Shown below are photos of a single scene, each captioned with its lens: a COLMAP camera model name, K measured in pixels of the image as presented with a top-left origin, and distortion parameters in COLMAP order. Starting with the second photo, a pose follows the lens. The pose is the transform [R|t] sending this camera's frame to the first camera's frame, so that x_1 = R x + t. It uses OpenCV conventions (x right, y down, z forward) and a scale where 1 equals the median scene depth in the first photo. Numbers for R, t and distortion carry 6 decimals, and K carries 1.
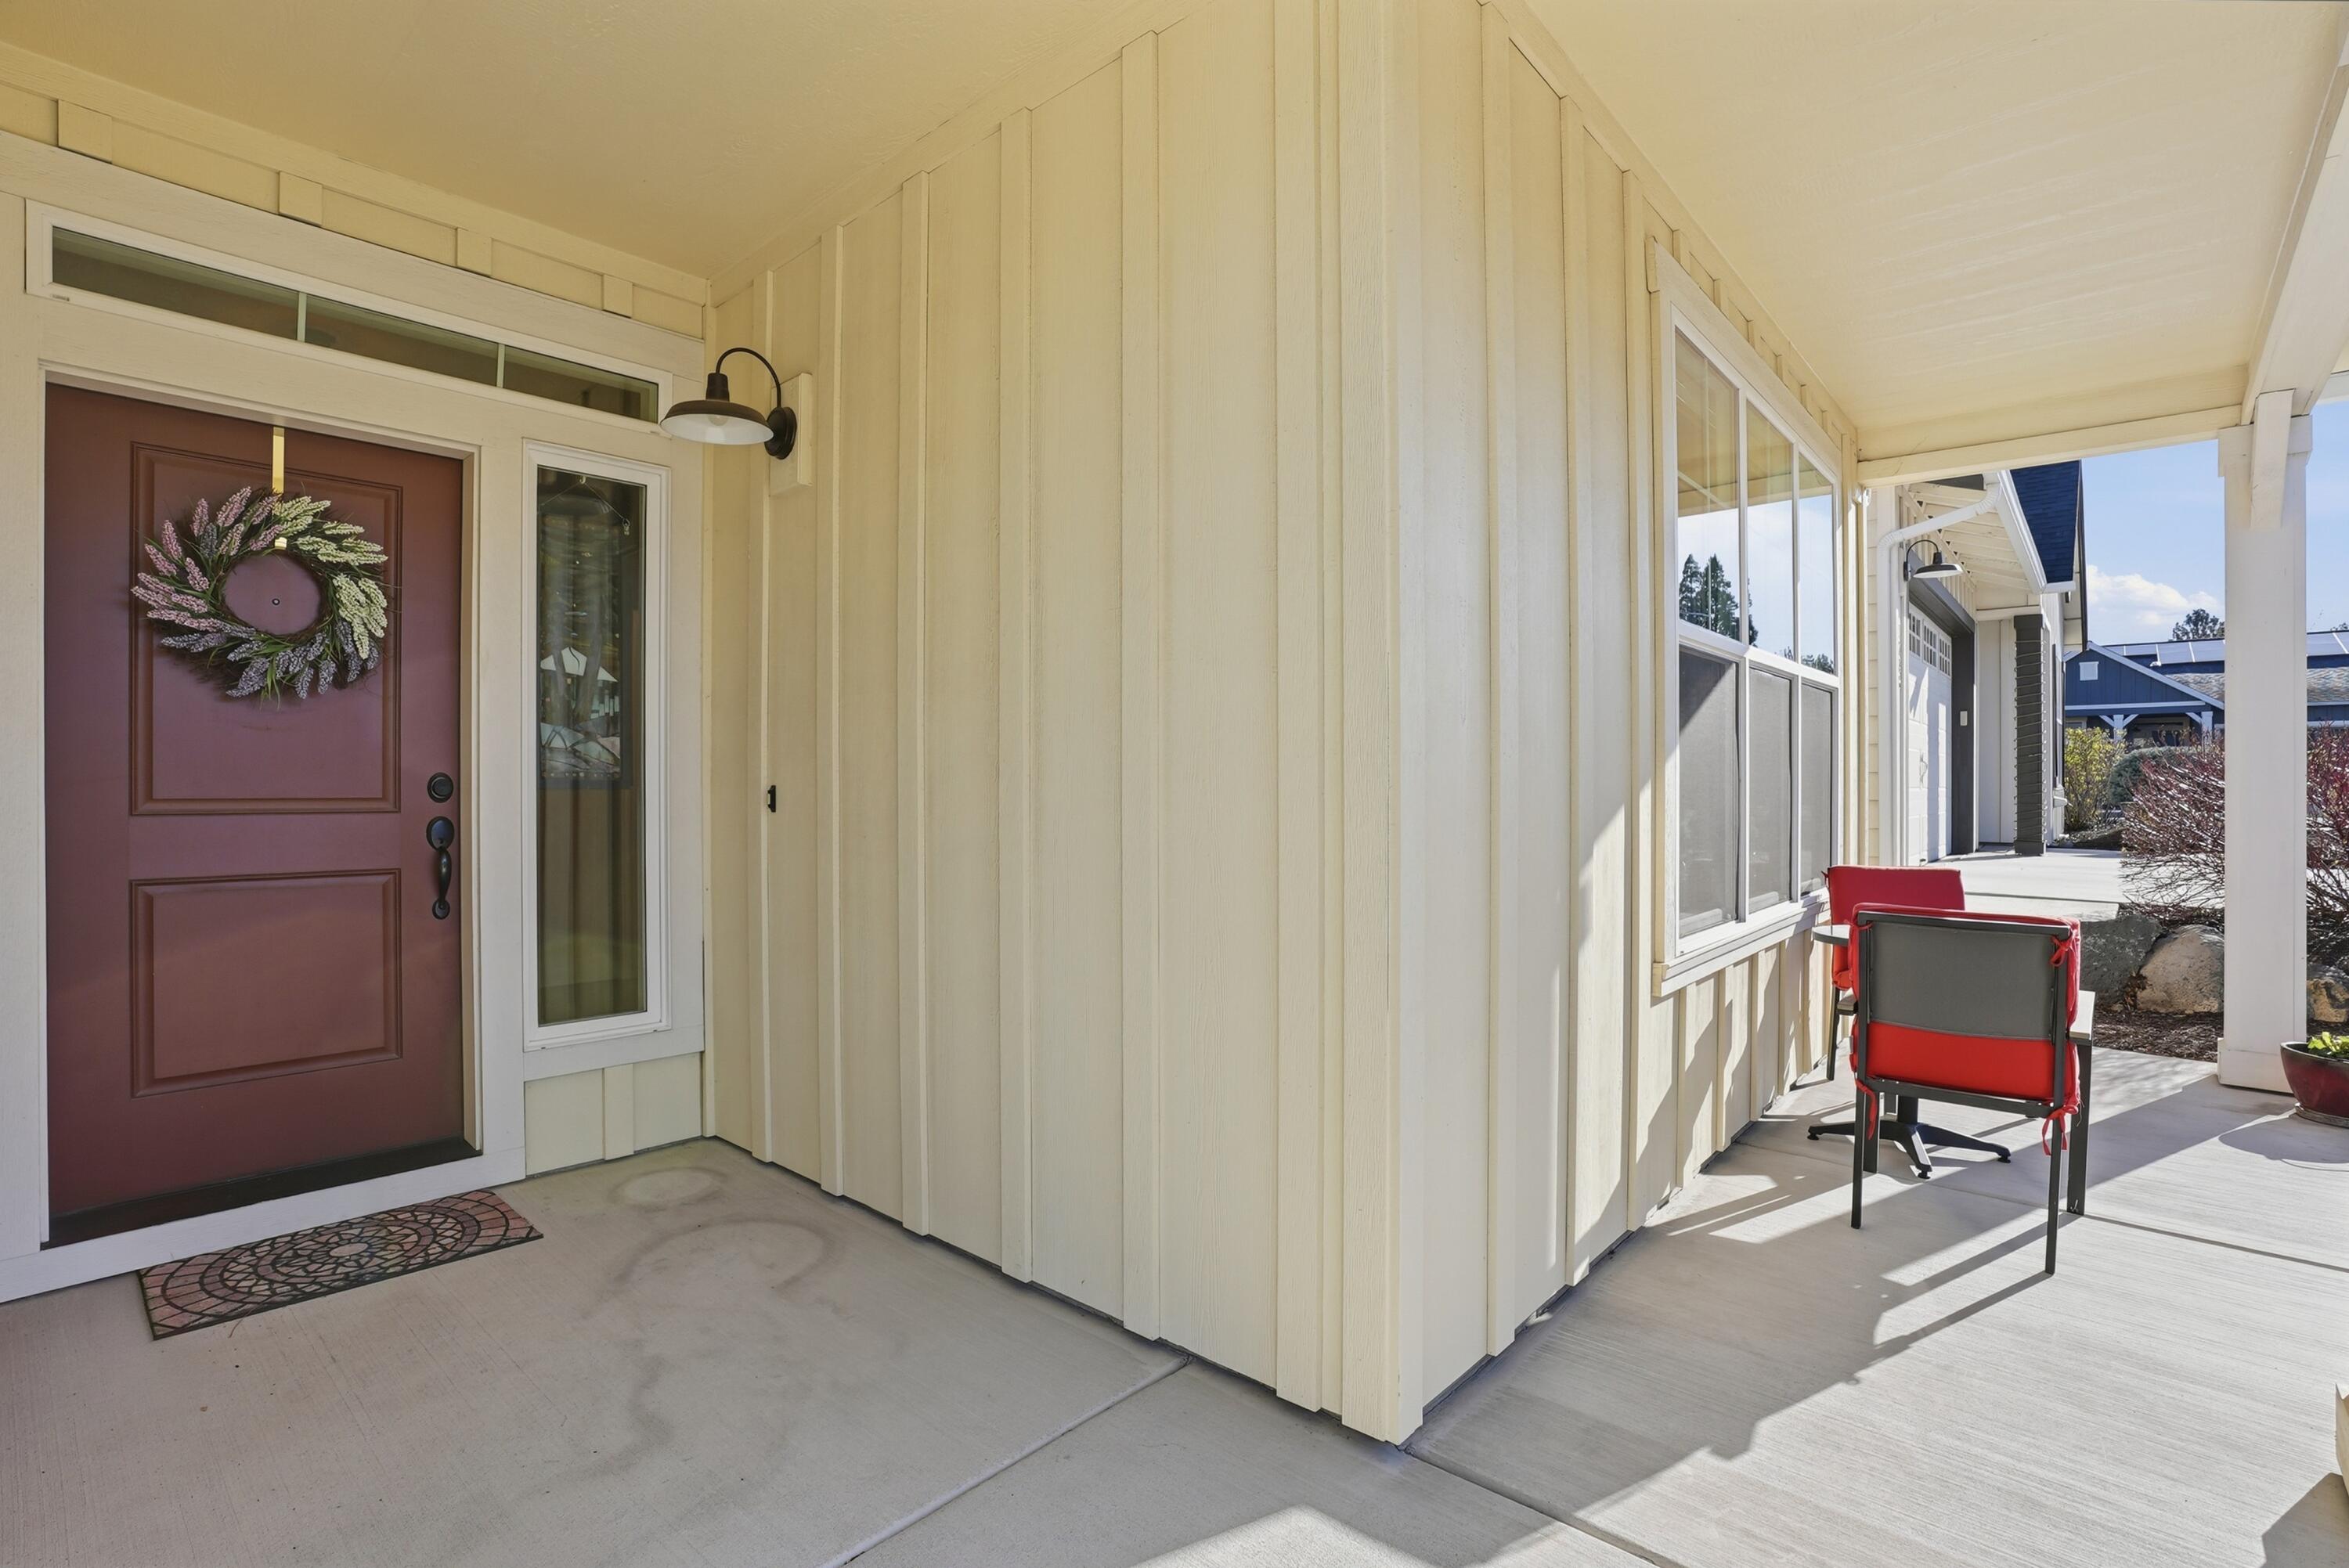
lens RADIAL K [[1106.5, 0, 1174.5], [0, 1106.5, 784.0], [0, 0, 1]] dist [-0.069177, 0.030392]
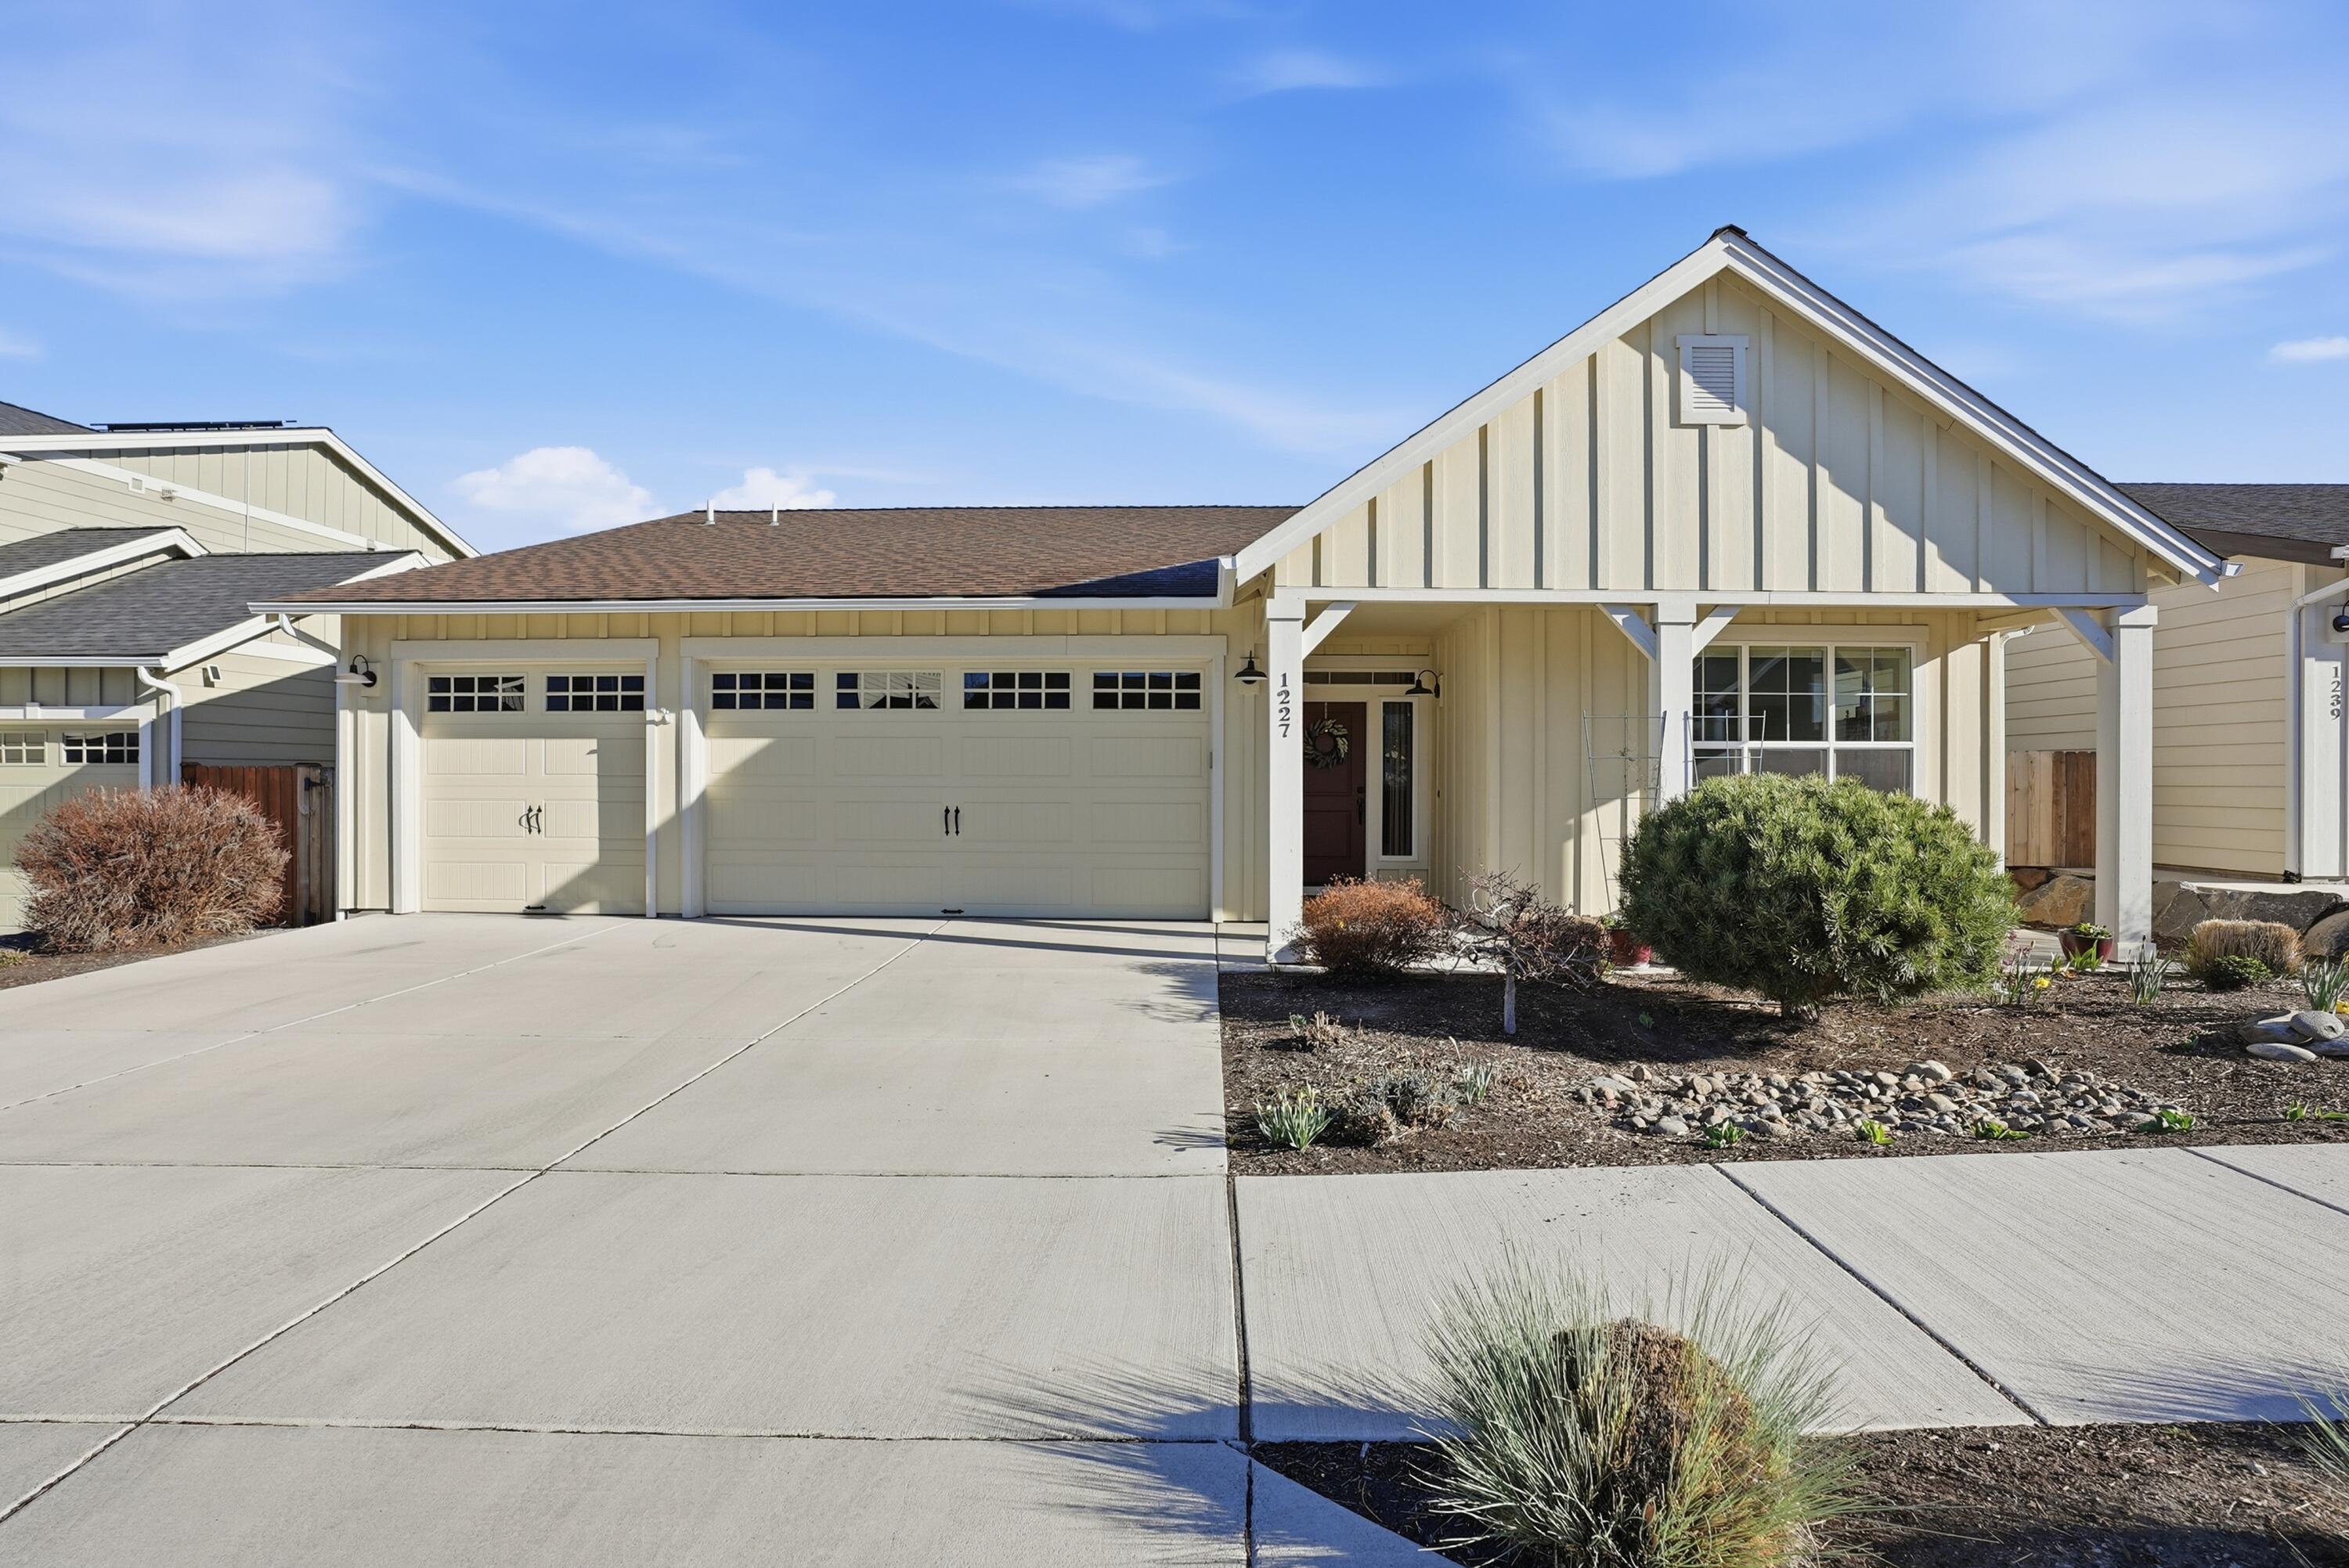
lens RADIAL K [[1106.5, 0, 1174.5], [0, 1106.5, 784.0], [0, 0, 1]] dist [-0.069177, 0.030392]
pose [[0.645140, 0.003552, -0.764056, 1.865400], [-0.003951, 0.999991, 0.001313, -0.019693], [0.764054, 0.002172, 0.645148, -2.006594]]
